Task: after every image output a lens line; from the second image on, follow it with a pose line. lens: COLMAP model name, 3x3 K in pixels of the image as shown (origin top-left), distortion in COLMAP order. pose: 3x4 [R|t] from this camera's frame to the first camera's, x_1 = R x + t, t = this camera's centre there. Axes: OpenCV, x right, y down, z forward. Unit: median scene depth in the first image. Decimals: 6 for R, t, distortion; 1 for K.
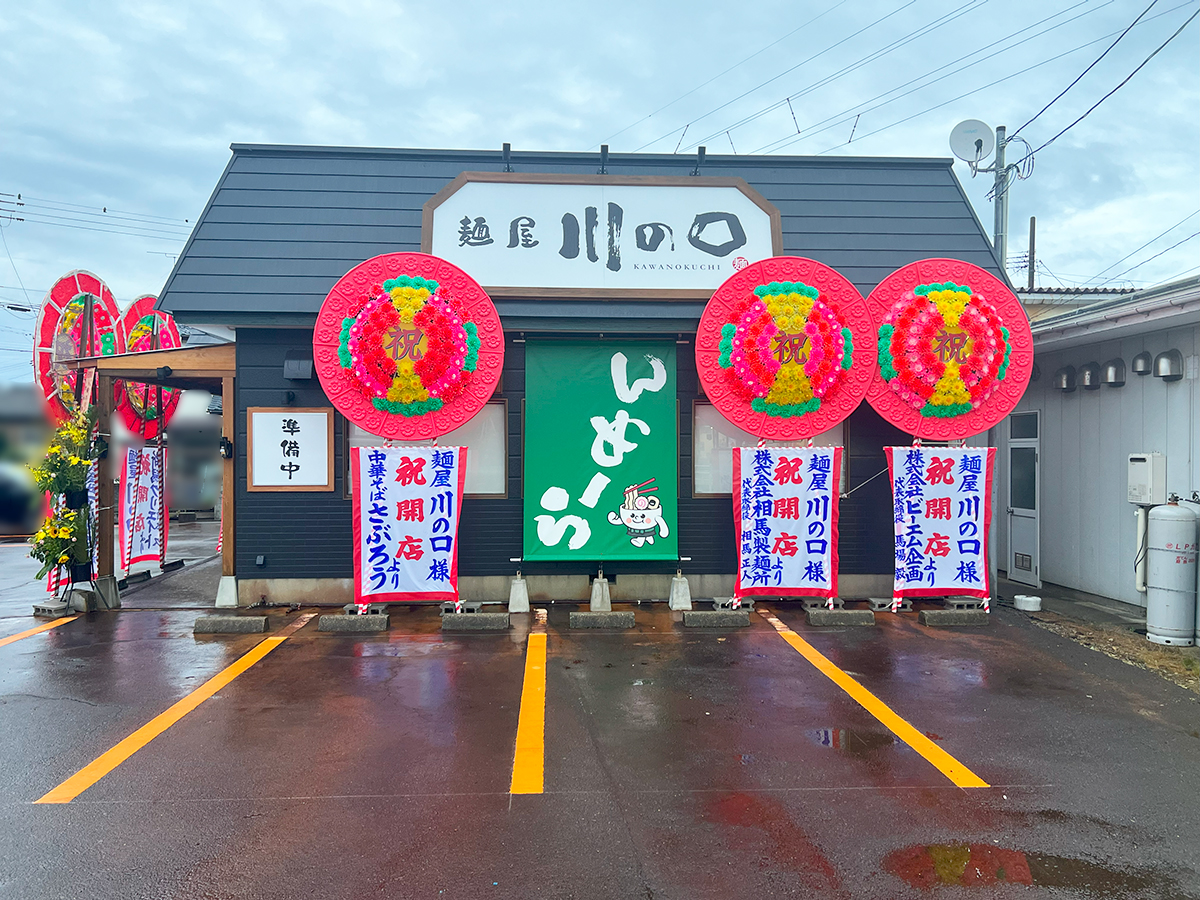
lens RADIAL K [[899.7, 0, 600.0], [0, 899.7, 450.0], [0, 0, 1]] dist [0.122328, -0.170596]
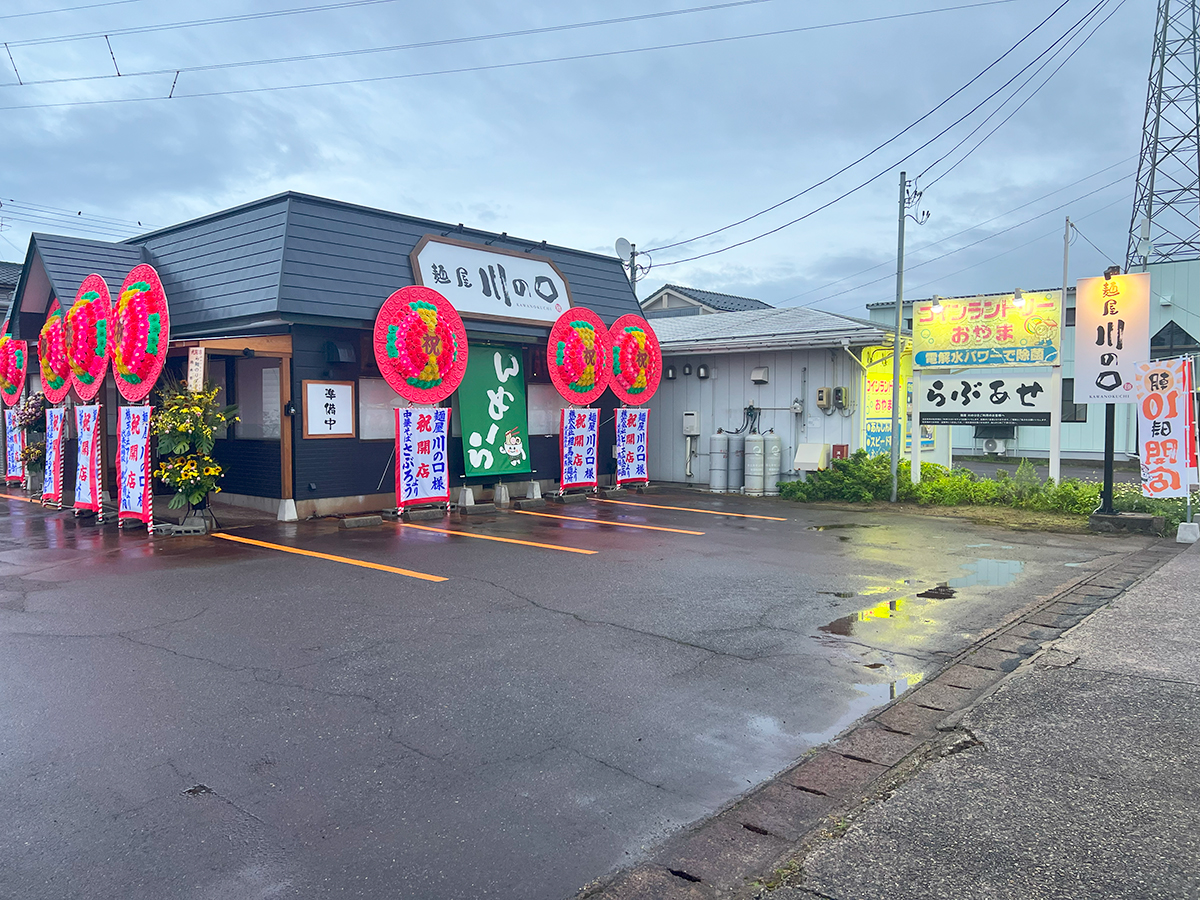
lens RADIAL K [[899.7, 0, 600.0], [0, 899.7, 450.0], [0, 0, 1]] dist [0.122328, -0.170596]
pose [[0.694244, -0.032461, 0.719008, -1.113466], [0.000127, 0.998988, 0.044979, -0.001157], [-0.719740, -0.031135, 0.693545, -0.331723]]
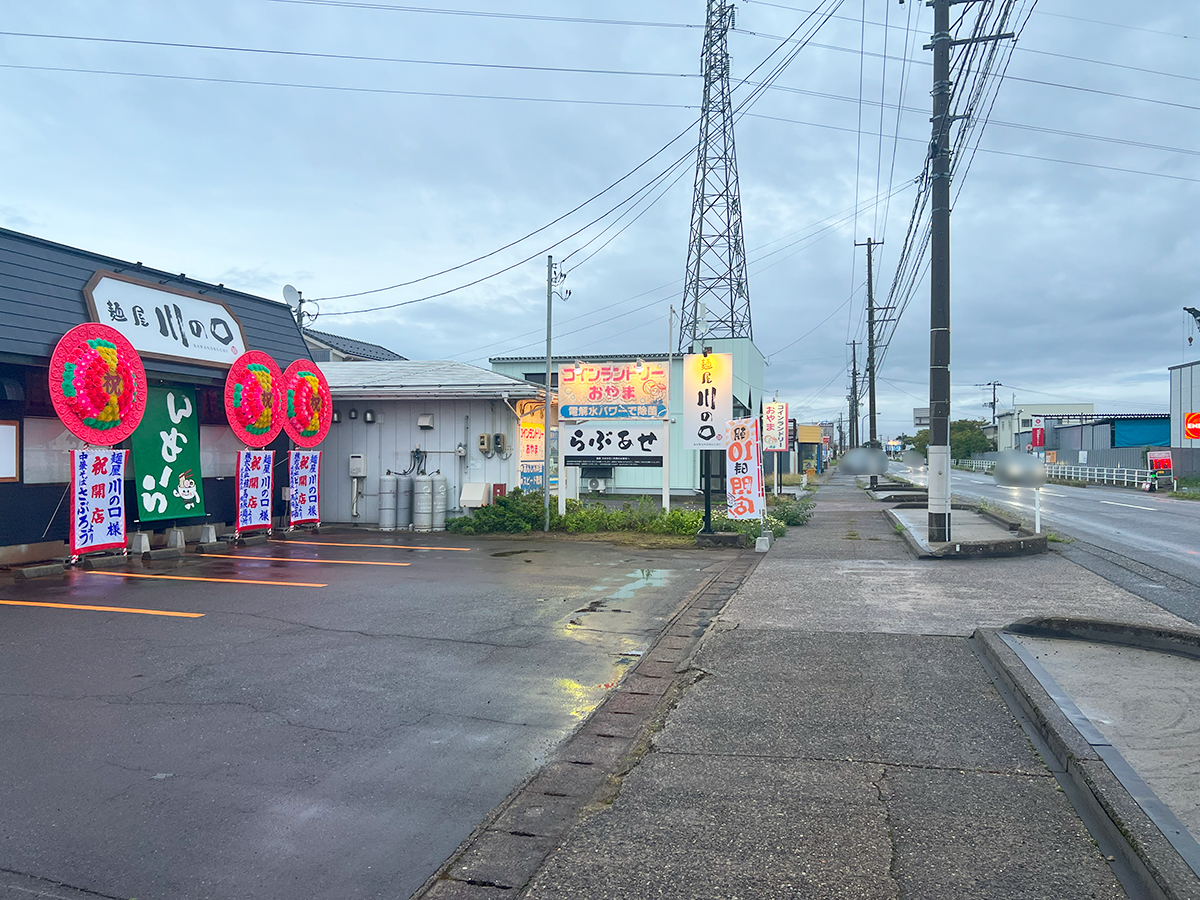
lens RADIAL K [[899.7, 0, 600.0], [0, 899.7, 450.0], [0, 0, 1]] dist [0.122328, -0.170596]
pose [[0.317236, 0.004292, 0.948337, -1.372770], [-0.003987, 0.999987, -0.003192, -0.001615], [-0.948338, -0.002768, 0.317249, -0.287536]]
